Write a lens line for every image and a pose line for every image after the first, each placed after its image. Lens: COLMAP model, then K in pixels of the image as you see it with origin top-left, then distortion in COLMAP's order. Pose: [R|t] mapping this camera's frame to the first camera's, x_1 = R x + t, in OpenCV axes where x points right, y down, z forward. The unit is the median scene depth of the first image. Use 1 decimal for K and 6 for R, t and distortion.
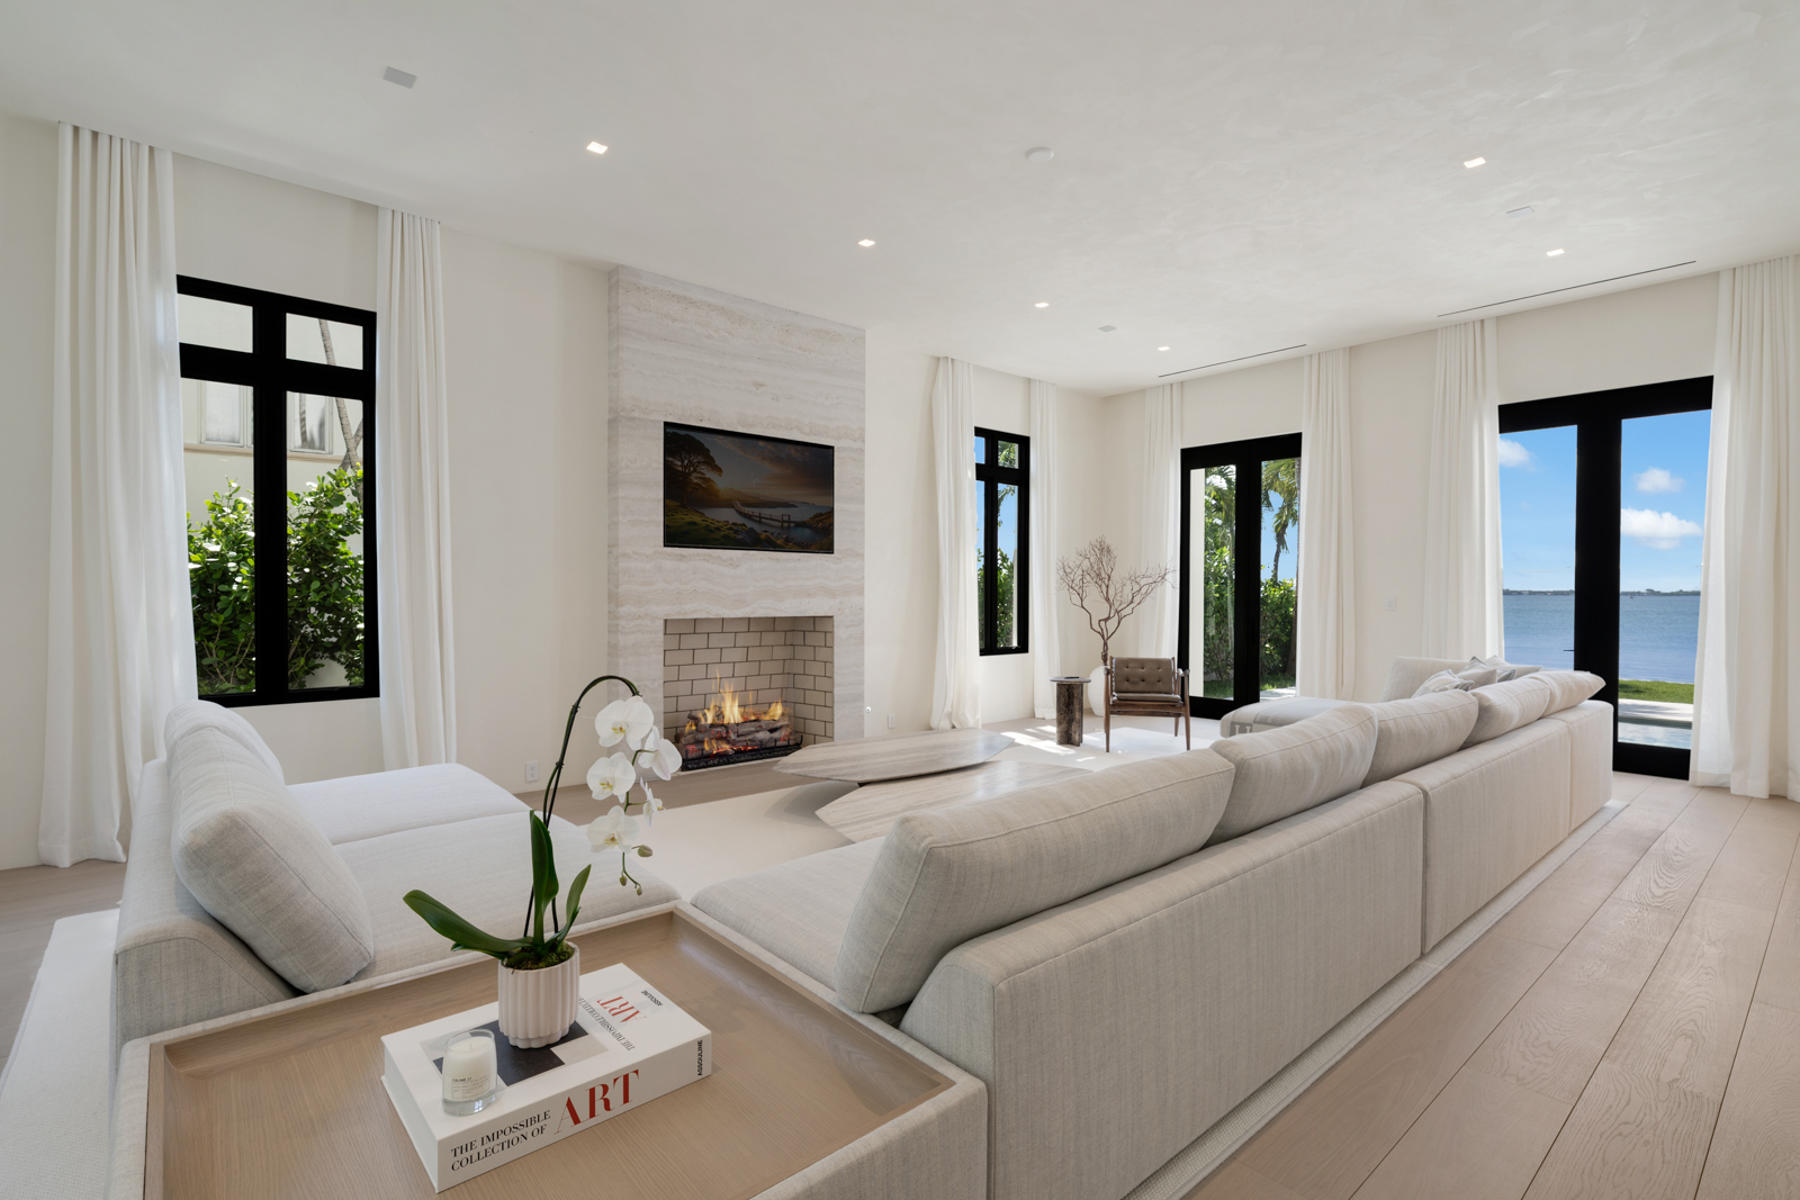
lens RADIAL K [[845.3, 0, 893.9], [0, 845.3, 602.6], [0, 0, 1]] dist [-0.003304, -0.000648]
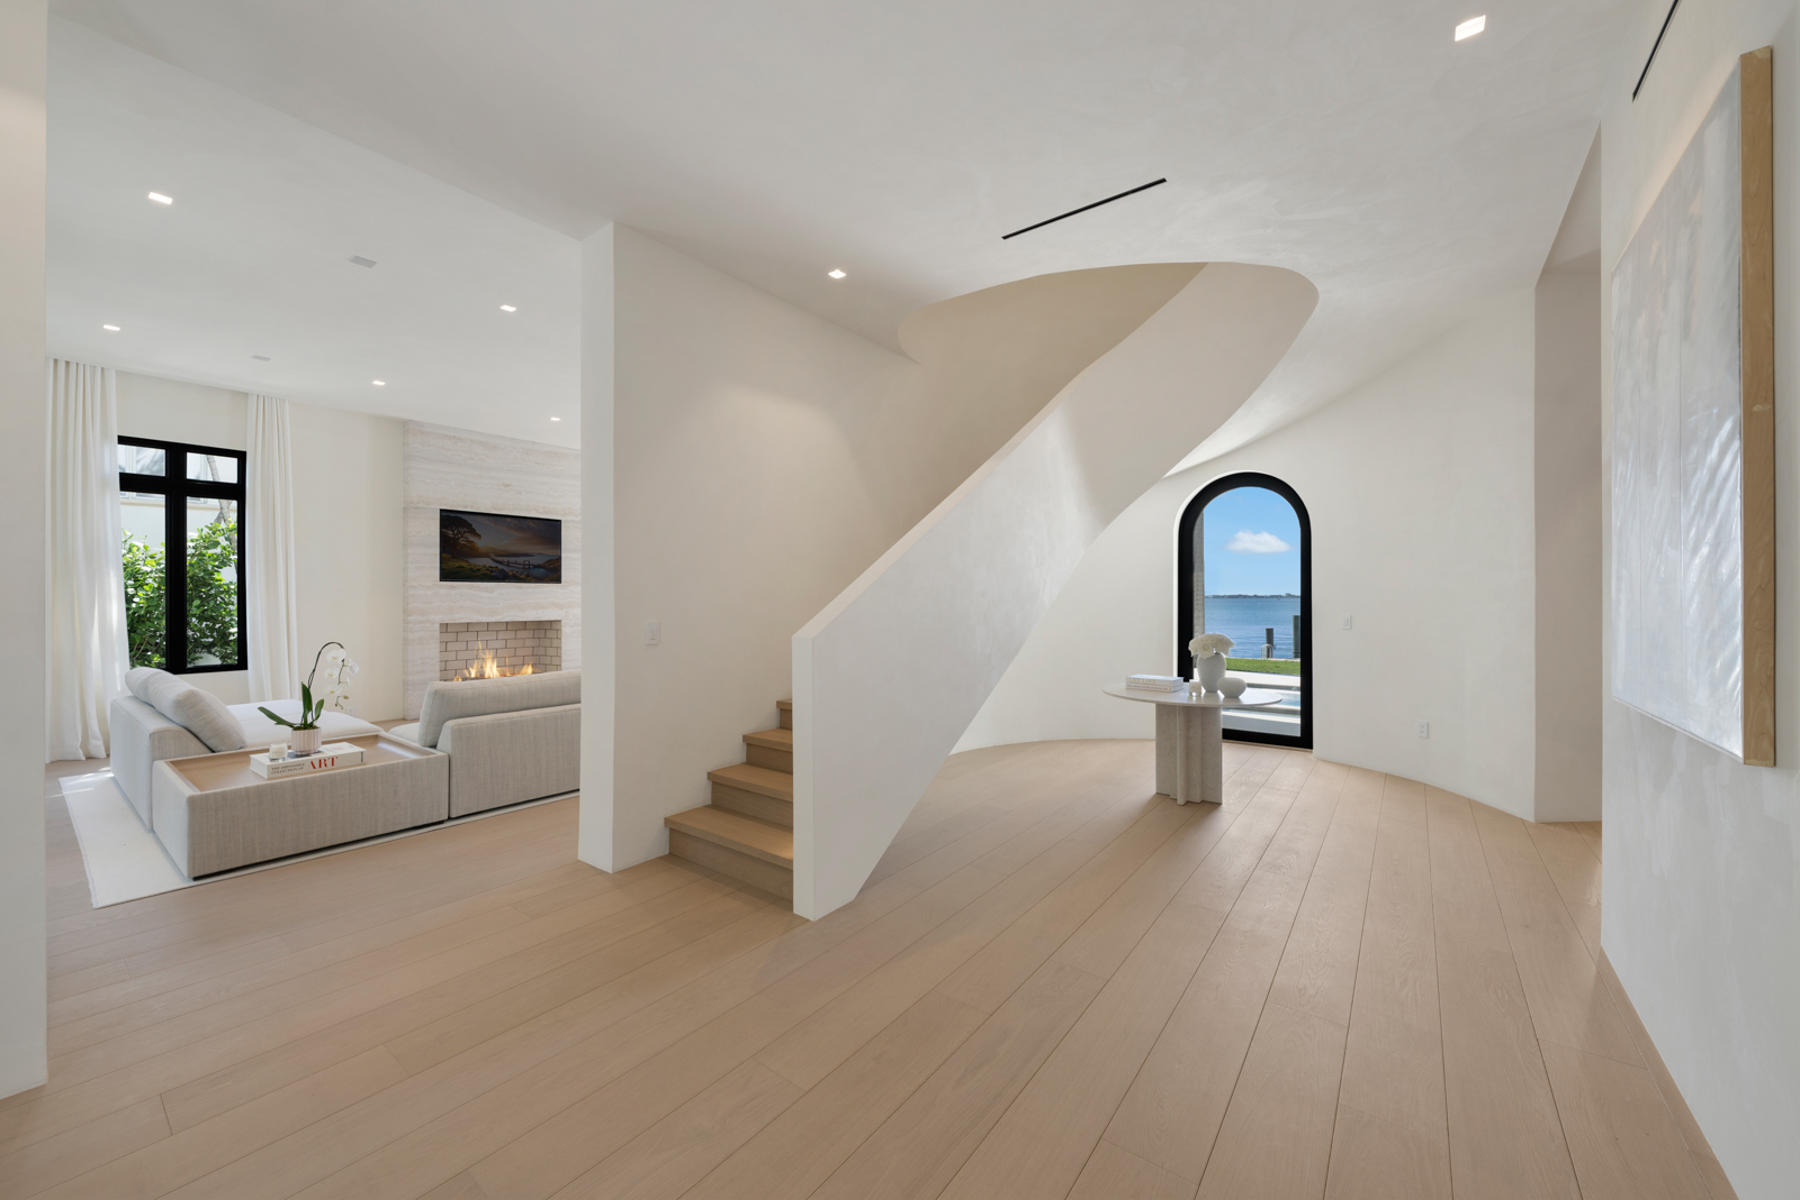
lens RADIAL K [[726.0, 0, 916.0], [0, 726.0, 595.1], [0, 0, 1]] dist [0.001854, -0.000131]
pose [[0.980432, -0.004380, 0.196807, 0.386163], [0.007018, 0.999895, -0.012709, -0.012245], [-0.196731, 0.013841, 0.980360, -0.641269]]
